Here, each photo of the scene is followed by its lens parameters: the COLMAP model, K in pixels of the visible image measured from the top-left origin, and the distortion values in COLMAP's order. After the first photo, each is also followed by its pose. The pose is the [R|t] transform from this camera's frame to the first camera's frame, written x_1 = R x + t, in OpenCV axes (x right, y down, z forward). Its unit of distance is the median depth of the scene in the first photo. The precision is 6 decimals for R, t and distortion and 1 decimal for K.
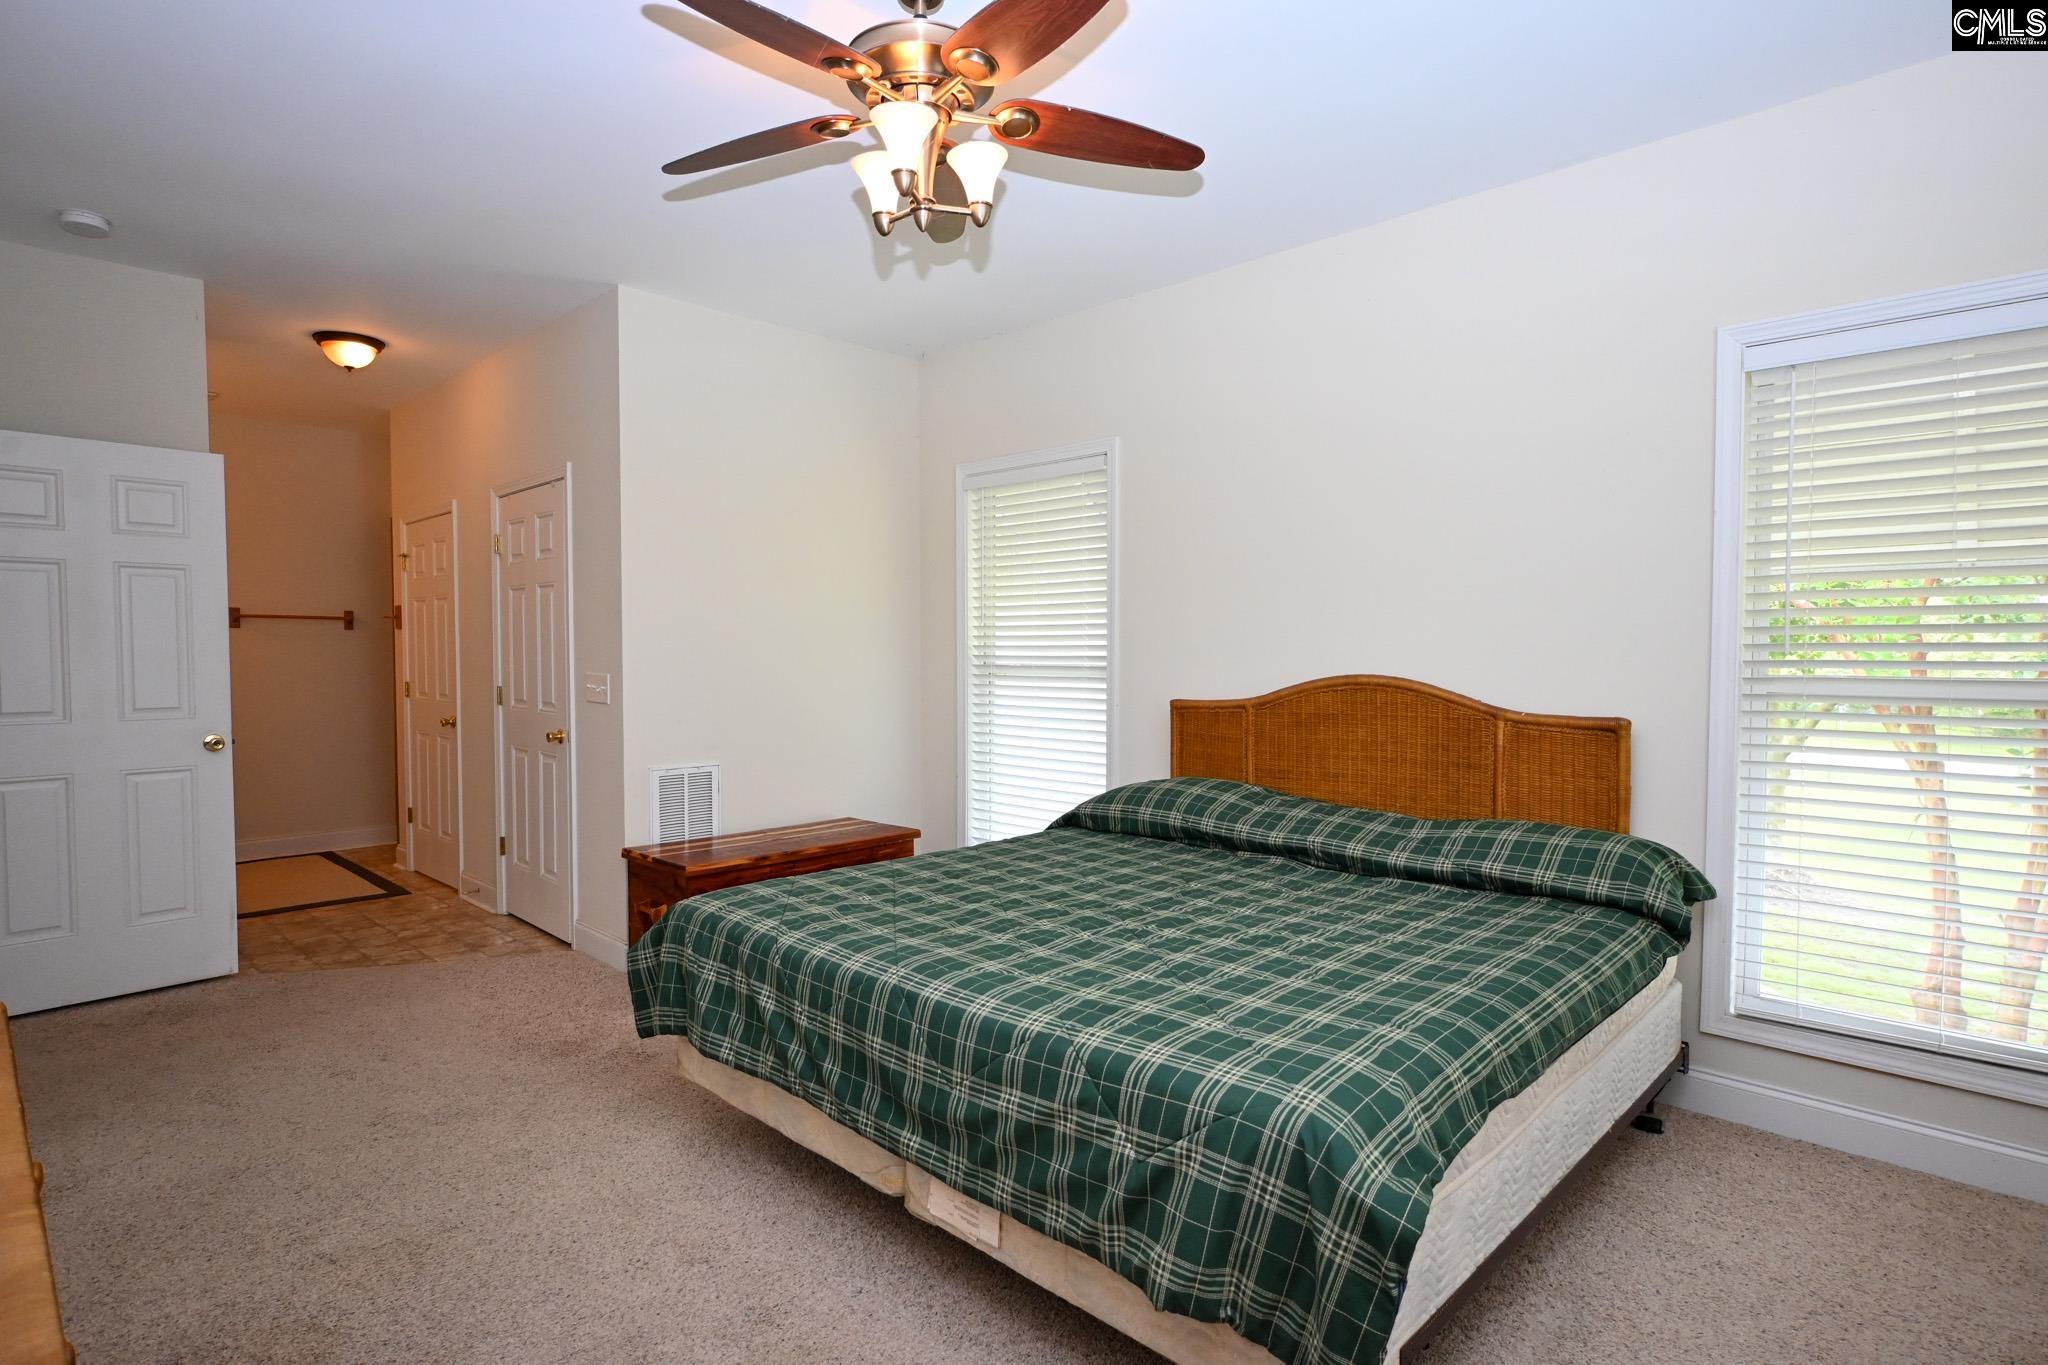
lens RADIAL K [[1055.8, 0, 1024.0], [0, 1055.8, 682.5], [0, 0, 1]] dist [-0.002104, 0.002490]
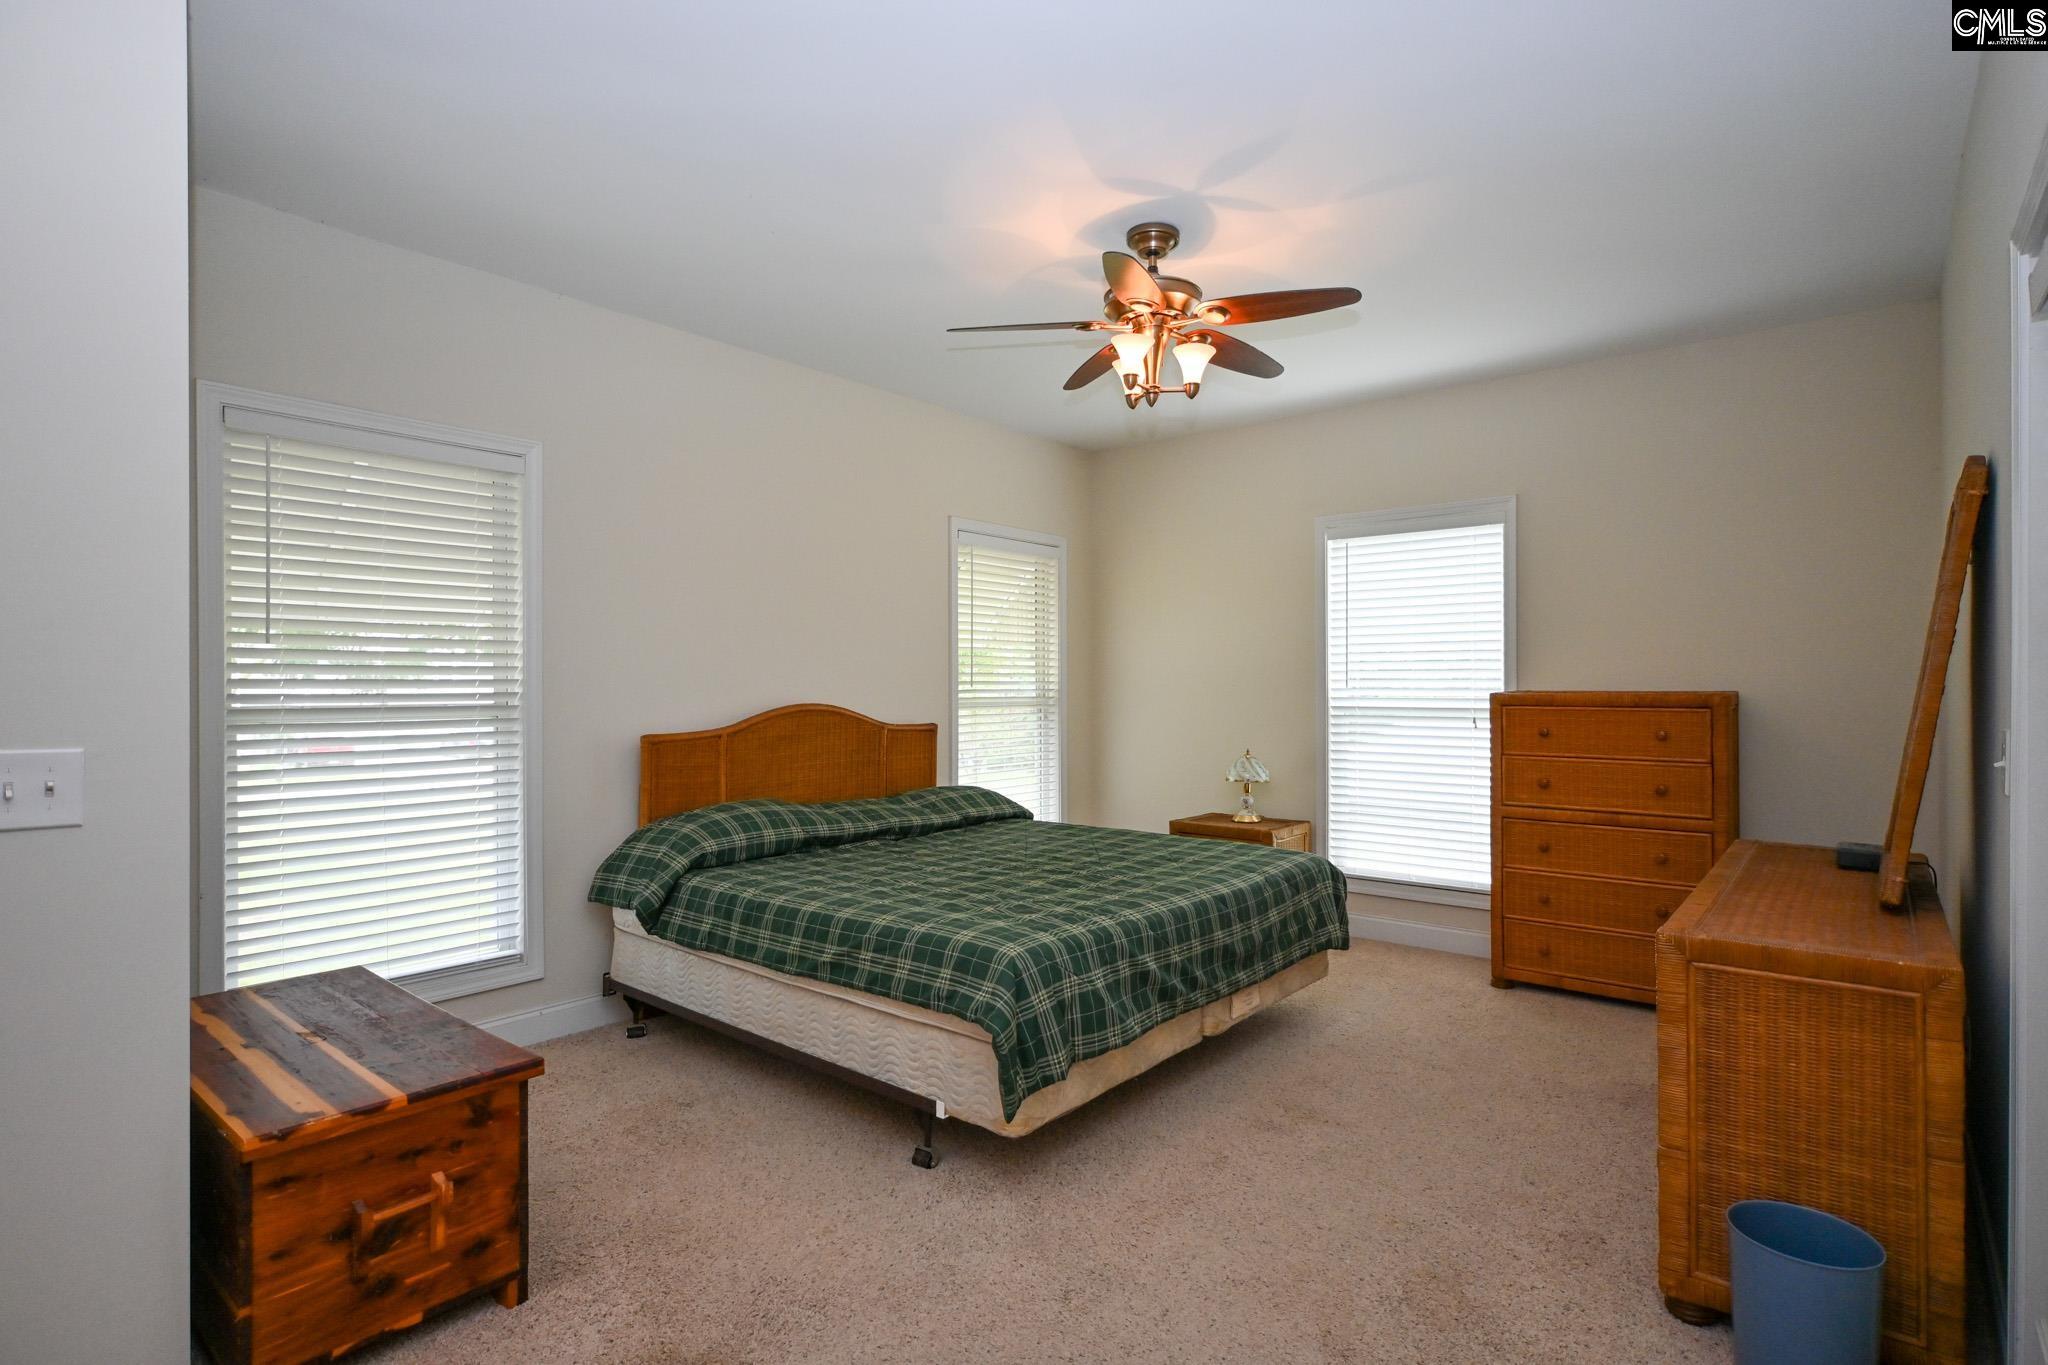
lens RADIAL K [[1055.8, 0, 1024.0], [0, 1055.8, 682.5], [0, 0, 1]] dist [-0.002104, 0.002490]
pose [[-0.066928, -0.008889, 0.997718, -0.956830], [0.042996, 0.999006, 0.011785, -0.034306], [-0.996831, 0.043687, -0.066479, 0.789239]]
